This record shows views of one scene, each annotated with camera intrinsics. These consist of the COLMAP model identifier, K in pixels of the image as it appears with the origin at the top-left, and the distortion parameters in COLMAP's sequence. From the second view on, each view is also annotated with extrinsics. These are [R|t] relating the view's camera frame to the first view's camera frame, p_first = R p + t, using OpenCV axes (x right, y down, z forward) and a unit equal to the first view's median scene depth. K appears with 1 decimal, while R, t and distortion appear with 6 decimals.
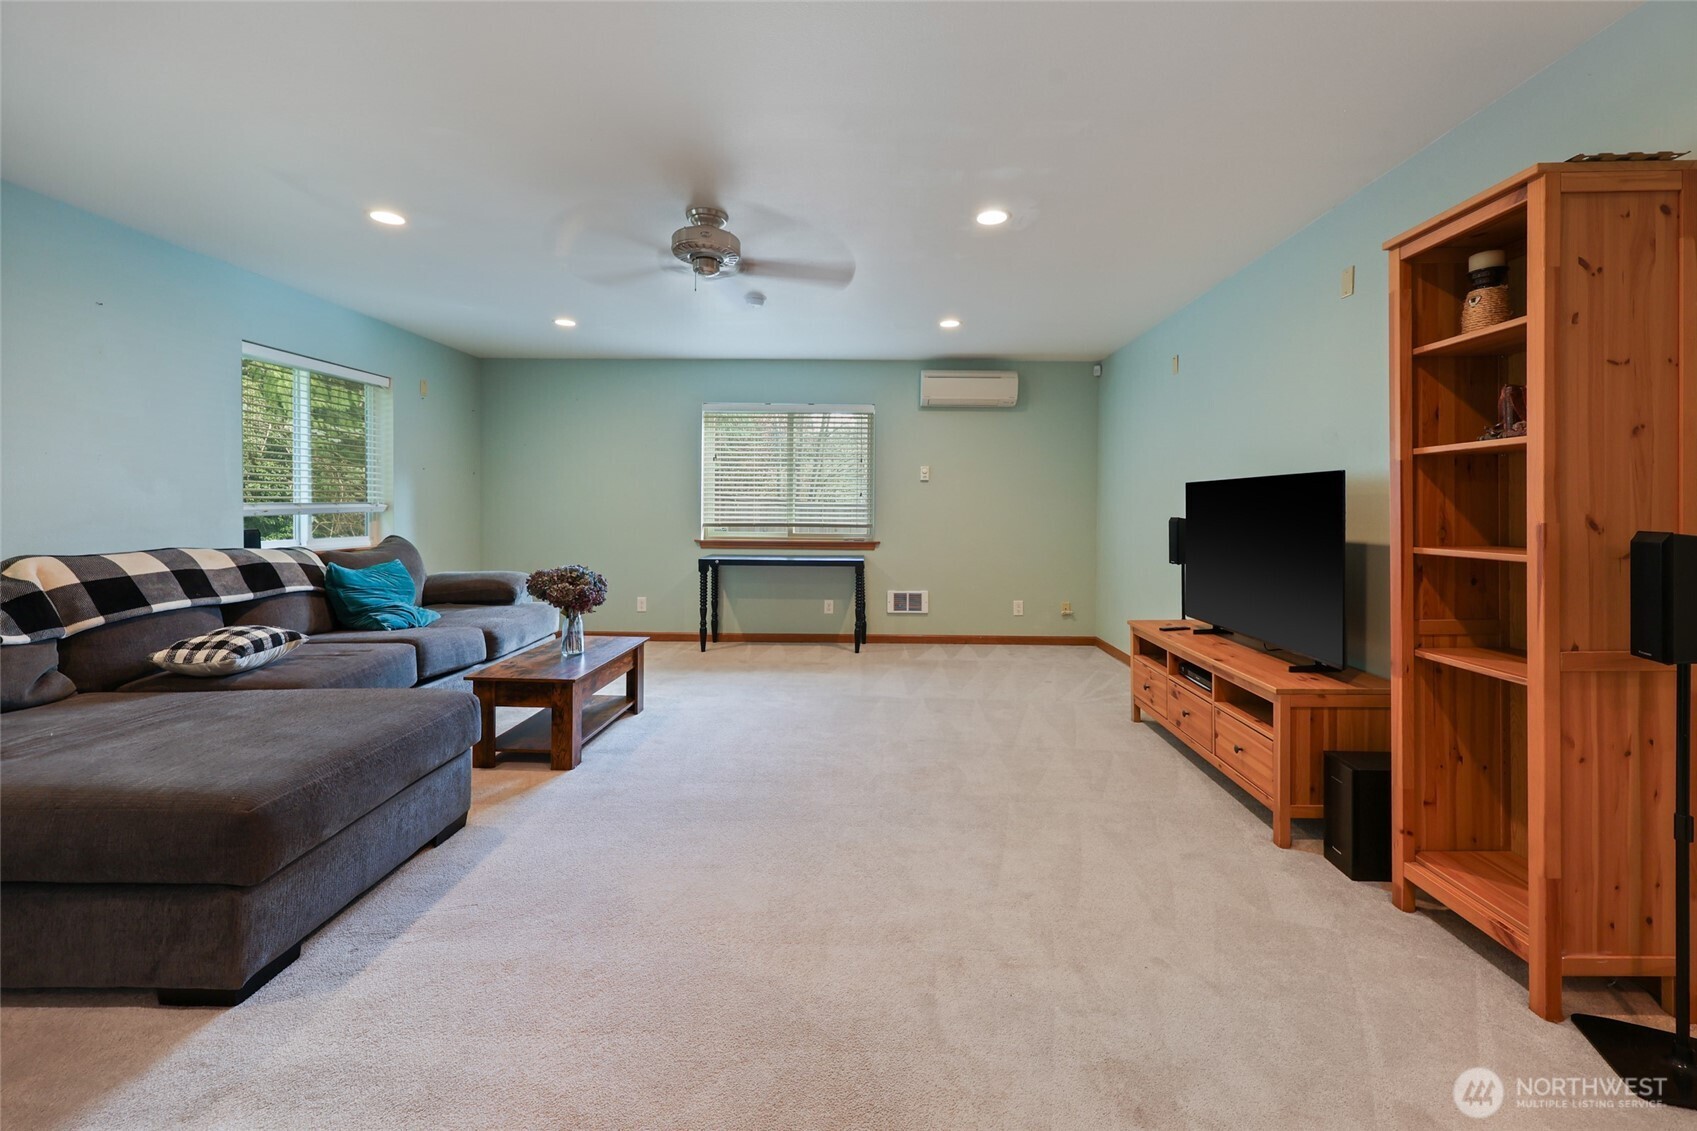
lens RADIAL K [[704.1, 0, 853.1], [0, 704.1, 511.6], [0, 0, 1]] dist [0.001045, 0.000406]
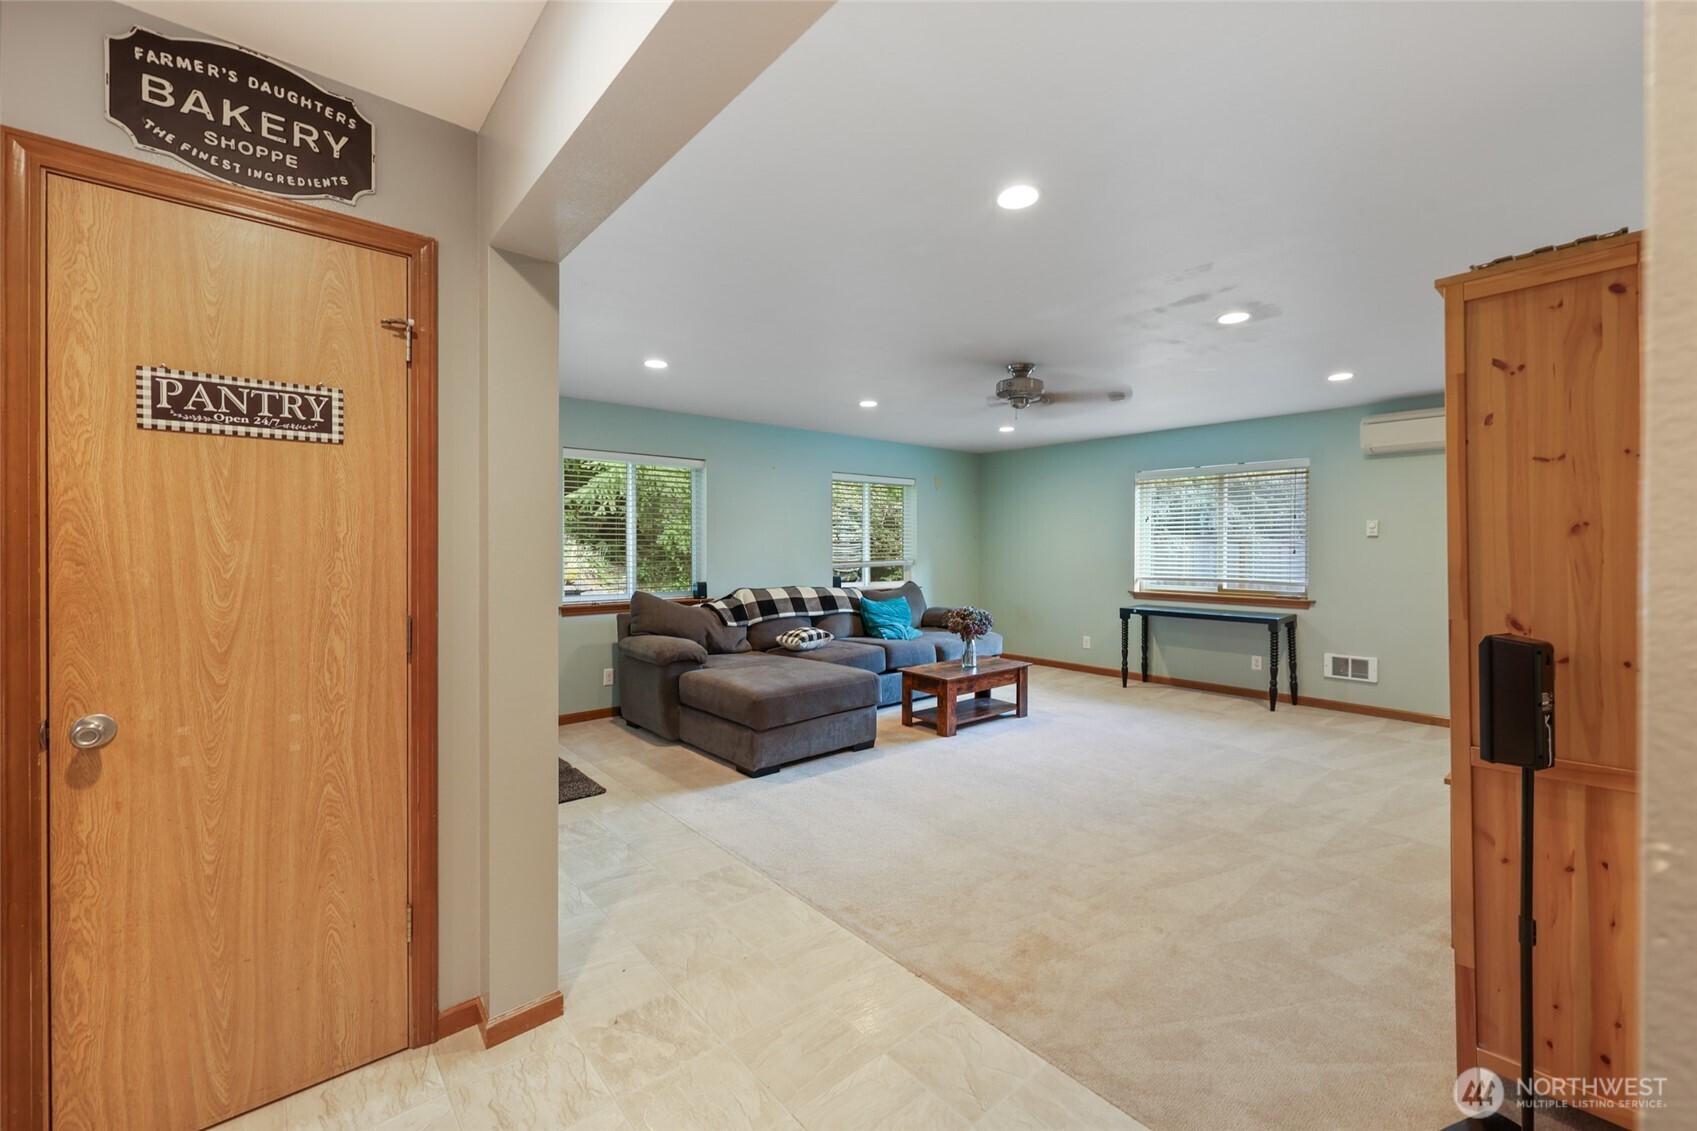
lens RADIAL K [[685.4, 0, 847.9], [0, 685.4, 541.5], [0, 0, 1]] dist [-0.000720, 0.000041]
pose [[0.662573, -0.012642, -0.748890, 0.641967], [0.000278, 0.999862, -0.016632, -0.046123], [0.748997, 0.010811, 0.662485, -0.190867]]
